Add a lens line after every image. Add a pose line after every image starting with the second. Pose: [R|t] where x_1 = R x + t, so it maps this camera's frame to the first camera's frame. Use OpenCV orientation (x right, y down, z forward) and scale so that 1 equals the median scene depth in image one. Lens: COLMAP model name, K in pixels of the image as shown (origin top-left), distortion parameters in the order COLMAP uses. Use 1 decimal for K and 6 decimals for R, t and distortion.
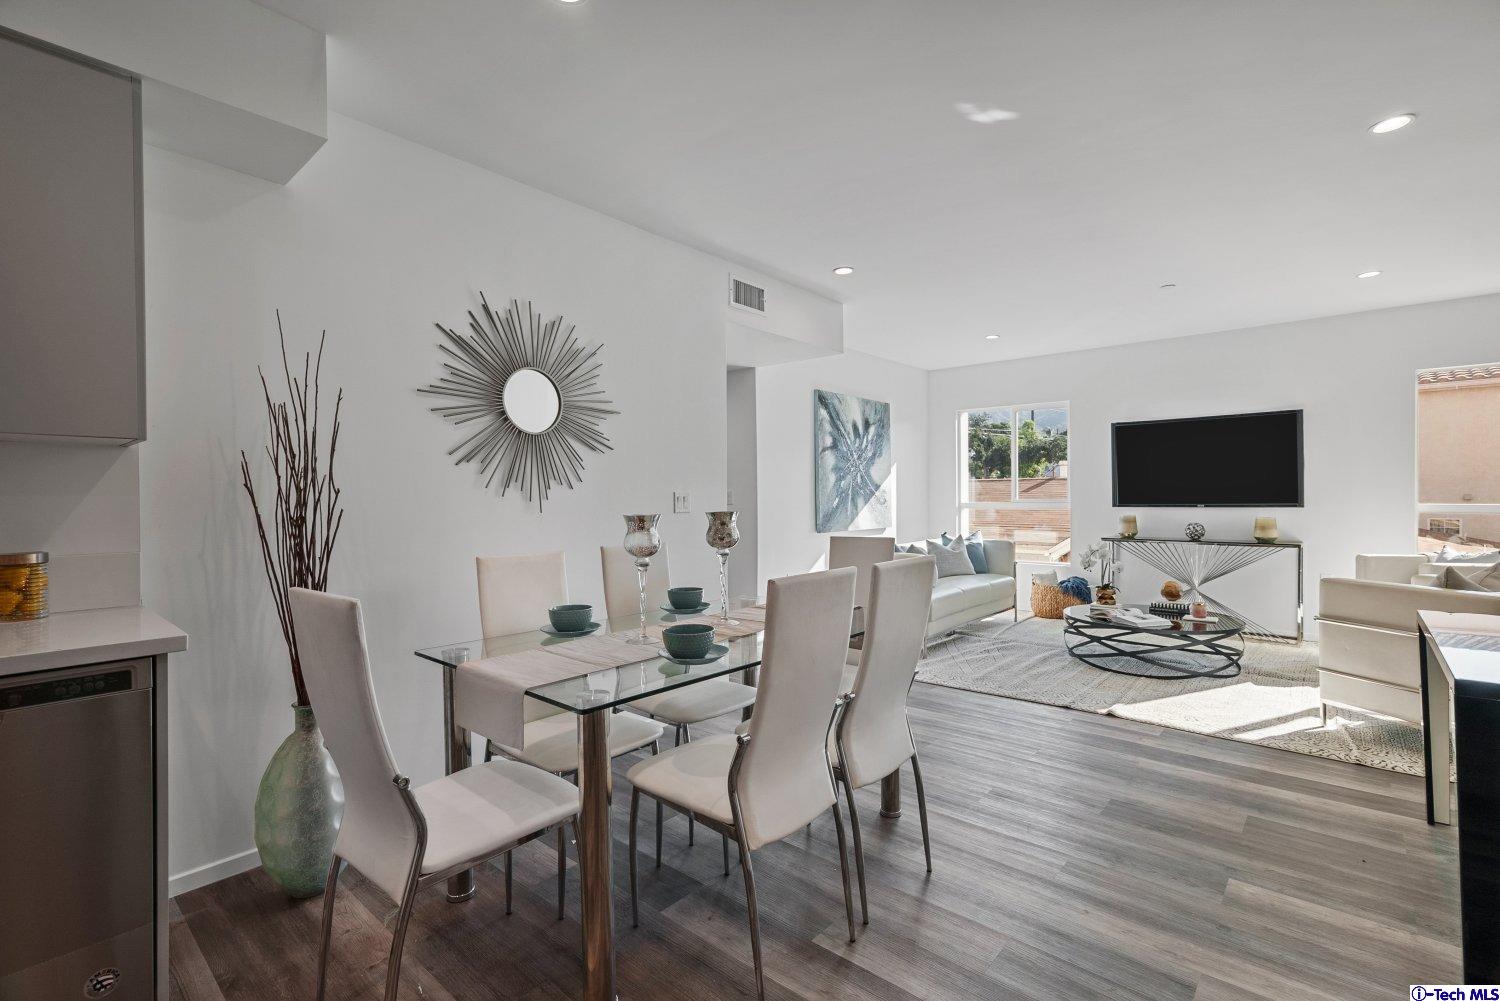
lens RADIAL K [[680.7, 0, 753.5], [0, 680.7, 491.3], [0, 0, 1]] dist [-0.008072, 0.003645]
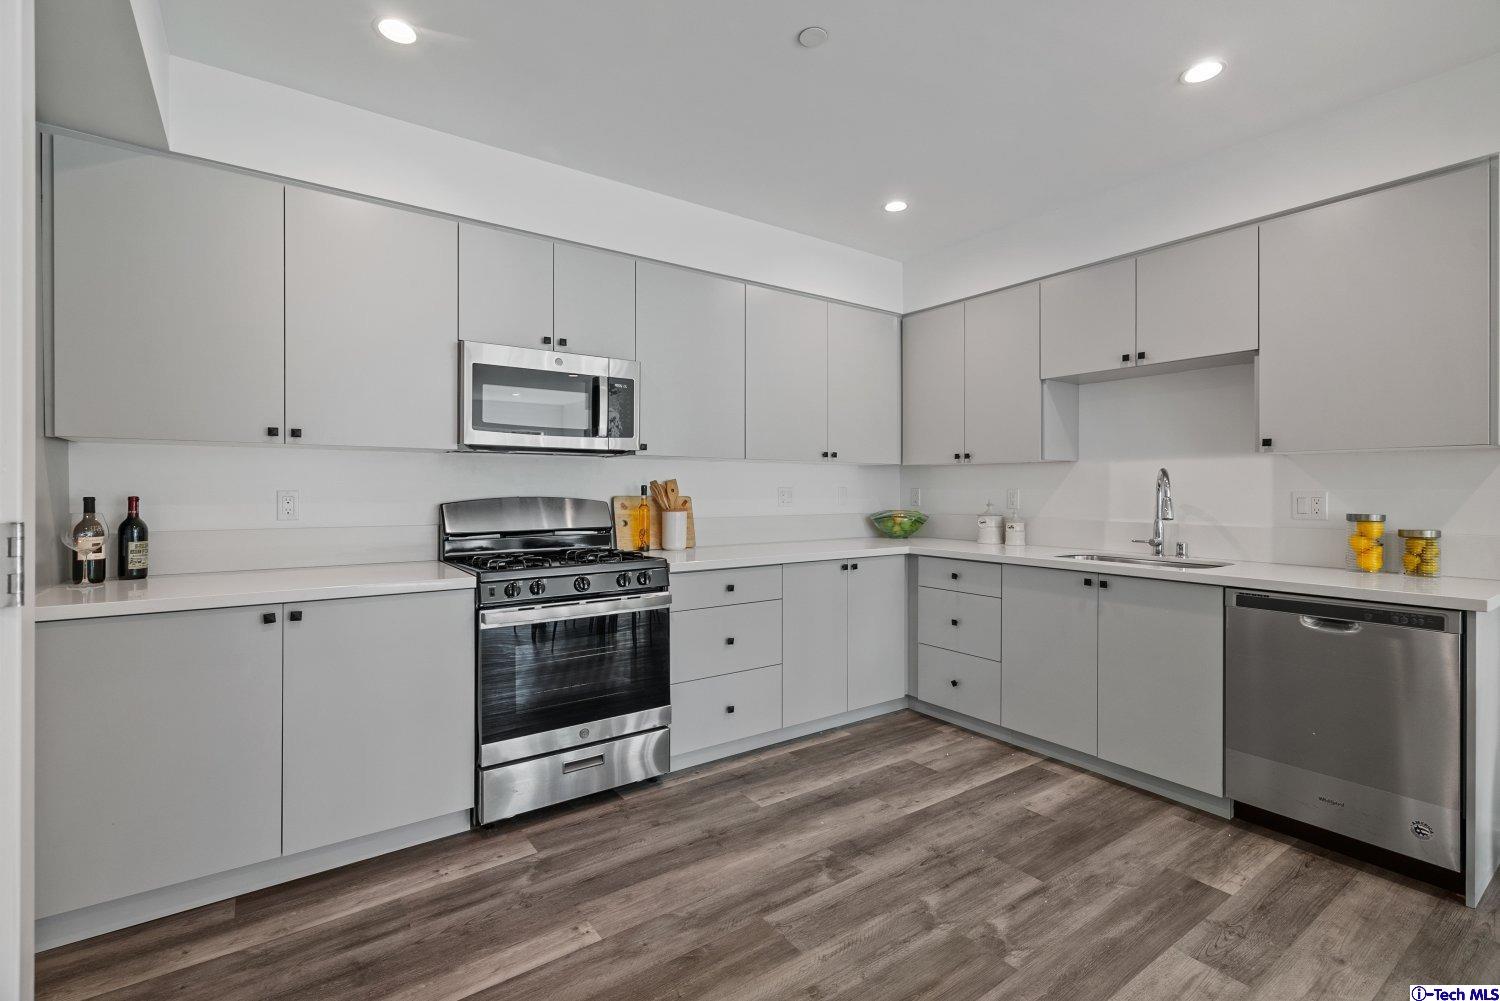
lens RADIAL K [[680.7, 0, 748.2], [0, 680.7, 494.2], [0, 0, 1]] dist [-0.008072, 0.003645]
pose [[-0.239055, 0.010253, -0.970952, 0.454761], [0.005120, 0.999944, 0.009299, -0.001854], [0.970993, -0.002749, -0.239094, -0.018703]]
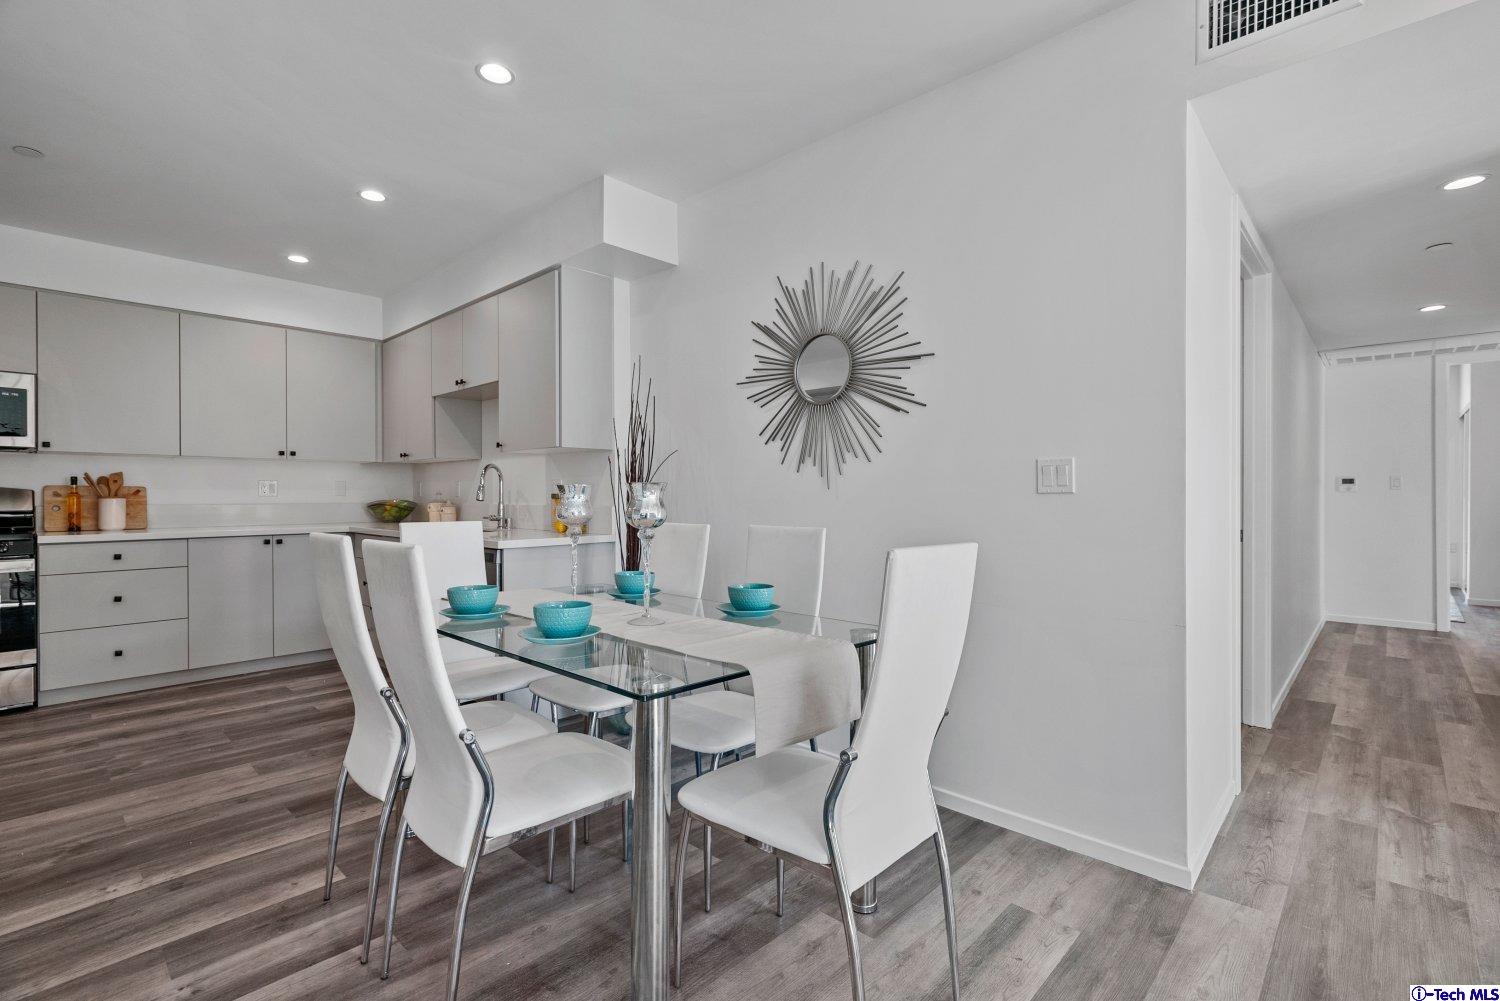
lens RADIAL K [[680.7, 0, 756.5], [0, 680.7, 493.9], [0, 0, 1]] dist [-0.008072, 0.003645]
pose [[-0.031655, 0.002486, -0.999496, 0.771570], [0.008665, 0.999960, 0.002212, 0.045742], [0.999461, -0.008590, -0.031675, 1.183343]]
